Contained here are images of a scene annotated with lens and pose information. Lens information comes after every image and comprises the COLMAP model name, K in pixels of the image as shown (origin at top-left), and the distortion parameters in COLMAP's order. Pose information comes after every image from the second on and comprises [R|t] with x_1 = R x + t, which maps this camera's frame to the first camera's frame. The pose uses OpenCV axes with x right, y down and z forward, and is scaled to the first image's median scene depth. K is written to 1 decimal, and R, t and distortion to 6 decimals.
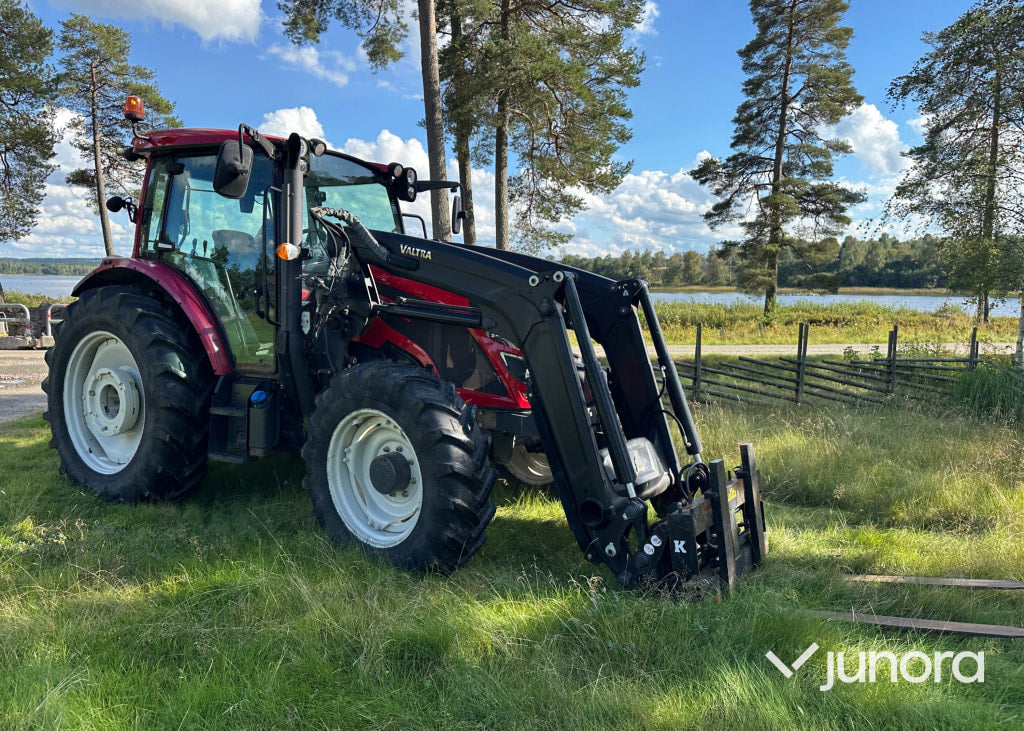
lens RADIAL K [[781.2, 0, 480.6], [0, 781.2, 353.0], [0, 0, 1]] dist [0.061968, -0.089953]
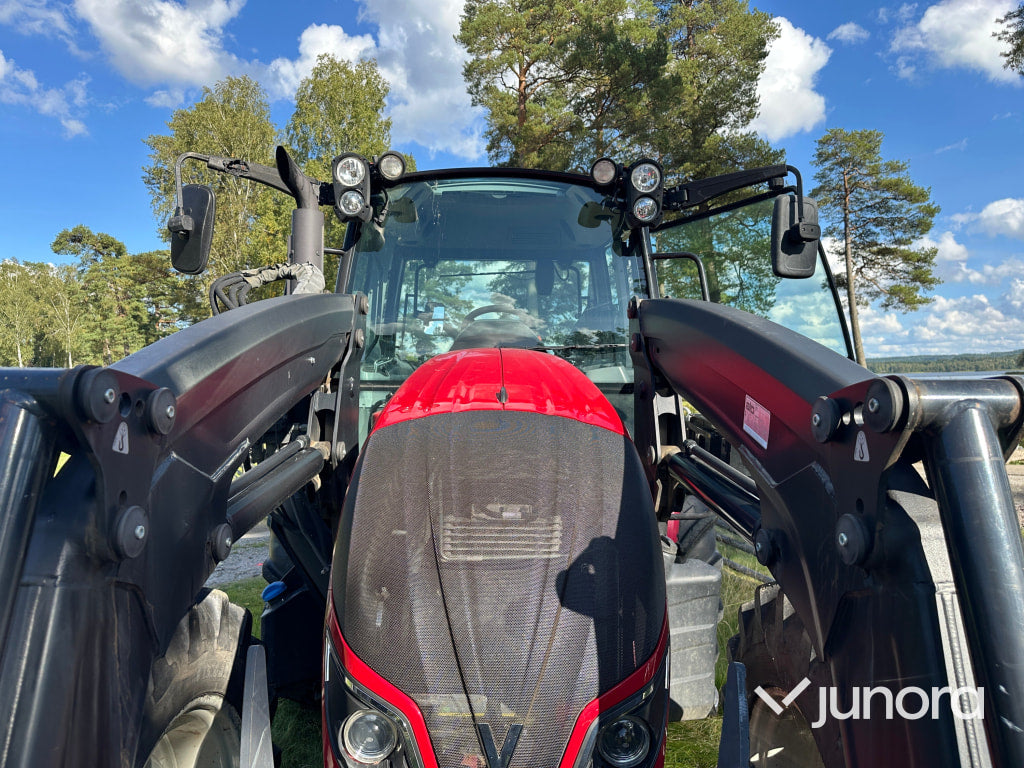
lens RADIAL K [[729.0, 0, 519.4], [0, 729.0, 384.3], [0, 0, 1]] dist [0.041761, -0.036785]
pose [[0.581702, -0.033357, -0.812718, 0.052063], [-0.033230, 0.997350, -0.064720, -0.014548], [0.812723, 0.064654, 0.579052, 0.158445]]
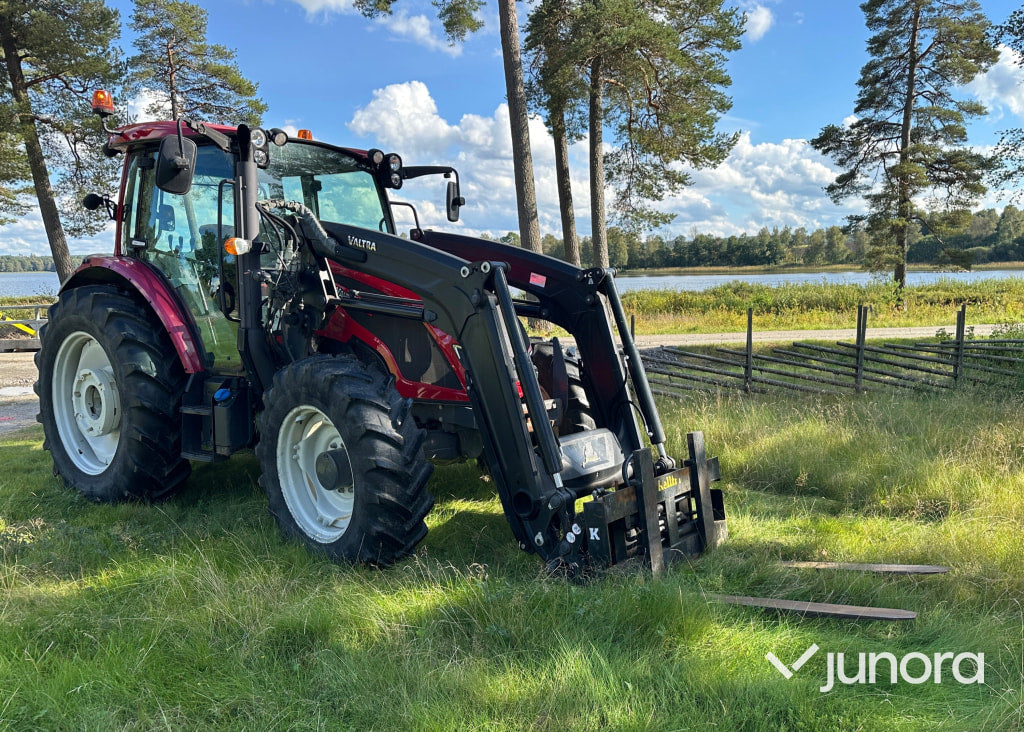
lens RADIAL K [[837.0, 0, 580.7], [0, 837.0, 387.8], [0, 0, 1]] dist [0.035424, -0.045779]
pose [[0.999110, -0.020191, -0.037025, 0.039590], [0.022118, 0.998382, 0.052390, 0.000245], [0.035907, -0.053162, 0.997940, -0.008133]]
